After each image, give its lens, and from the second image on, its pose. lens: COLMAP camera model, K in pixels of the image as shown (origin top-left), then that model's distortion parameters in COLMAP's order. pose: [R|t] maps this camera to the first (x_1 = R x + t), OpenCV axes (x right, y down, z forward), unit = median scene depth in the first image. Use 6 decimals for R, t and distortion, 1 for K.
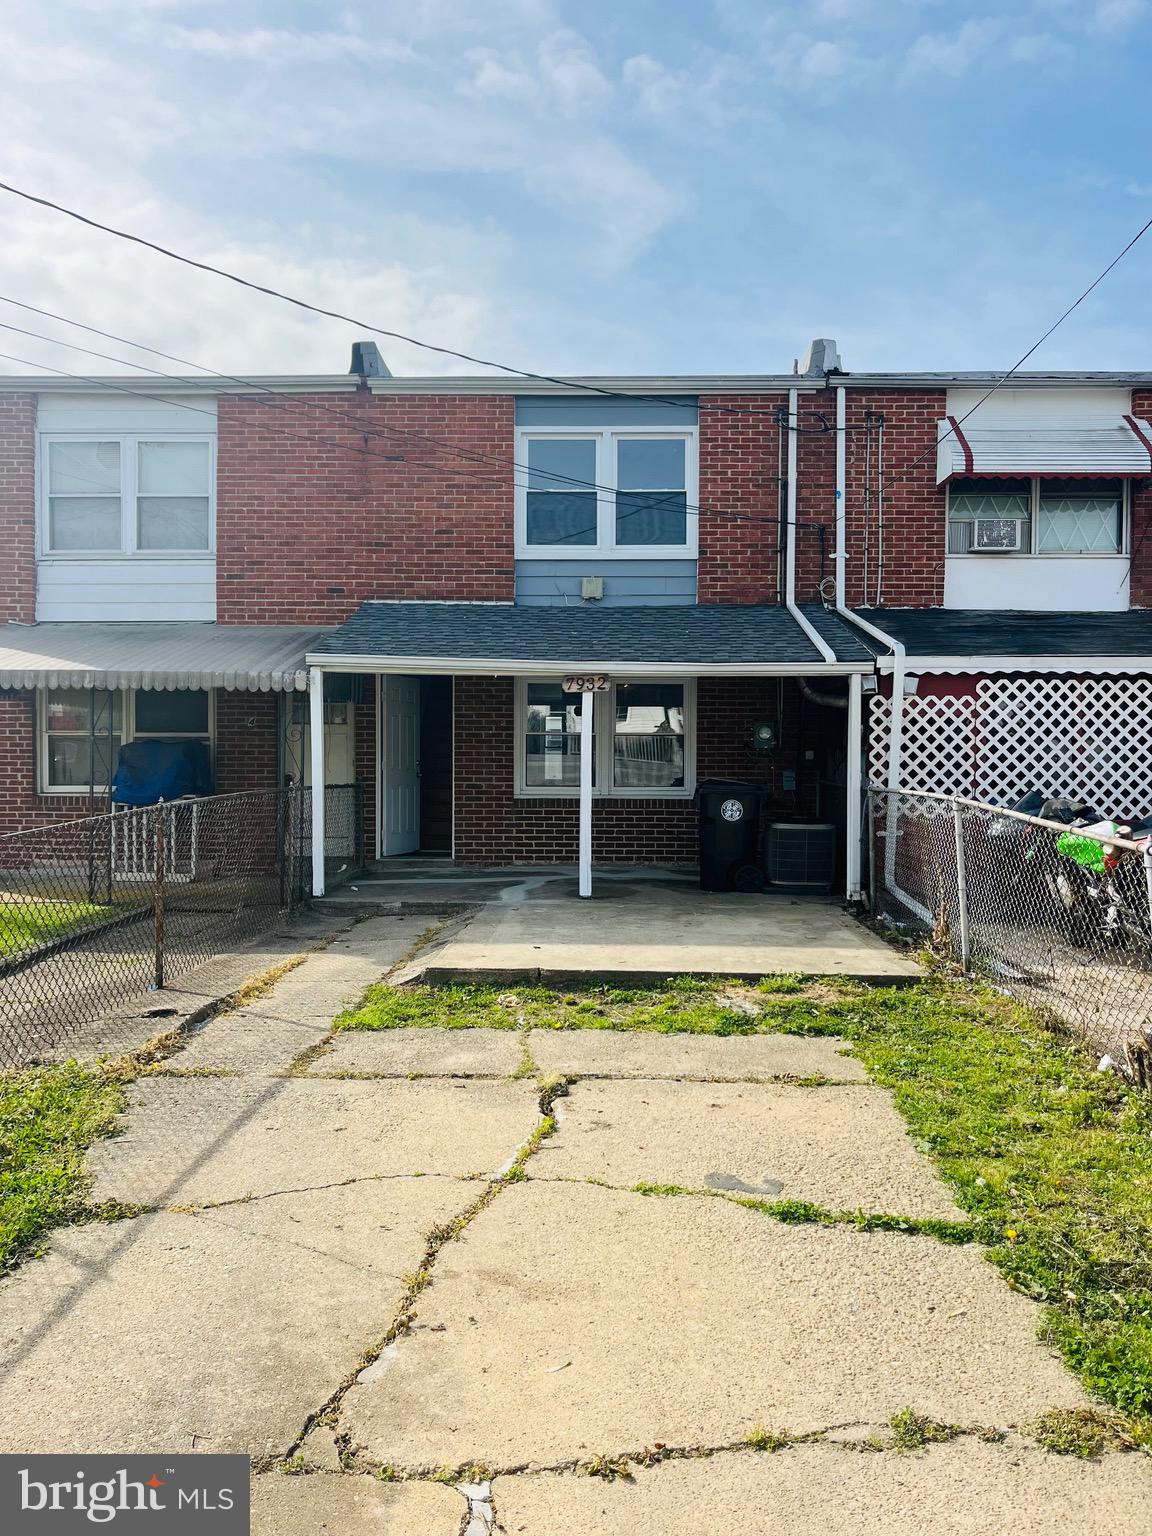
lens RADIAL K [[1163.1, 0, 580.5], [0, 1163.1, 775.6], [0, 0, 1]] dist [0.070333, -0.000974]
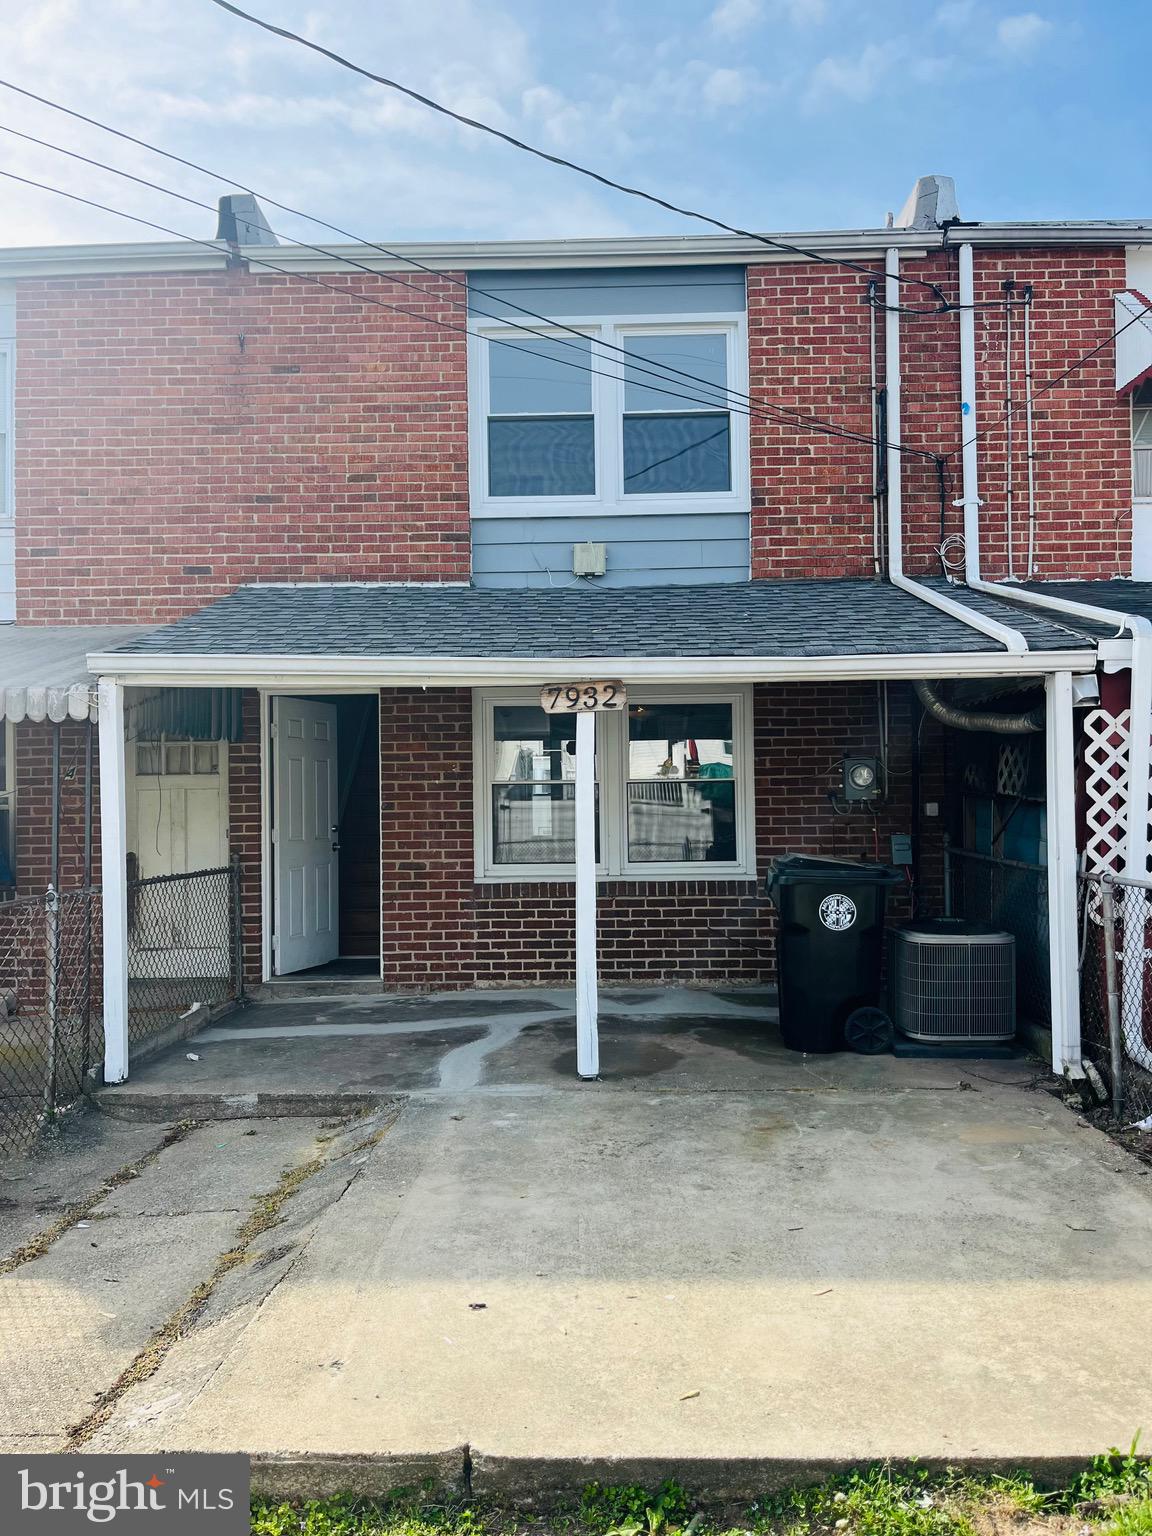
lens RADIAL K [[1163.1, 0, 573.7], [0, 1163.1, 760.6], [0, 0, 1]] dist [0.070333, -0.000974]
pose [[0.999836, -0.017688, -0.003941, 0.001702], [0.017487, 0.998777, -0.046237, -0.018020], [0.004754, 0.046160, 0.998923, 0.351468]]
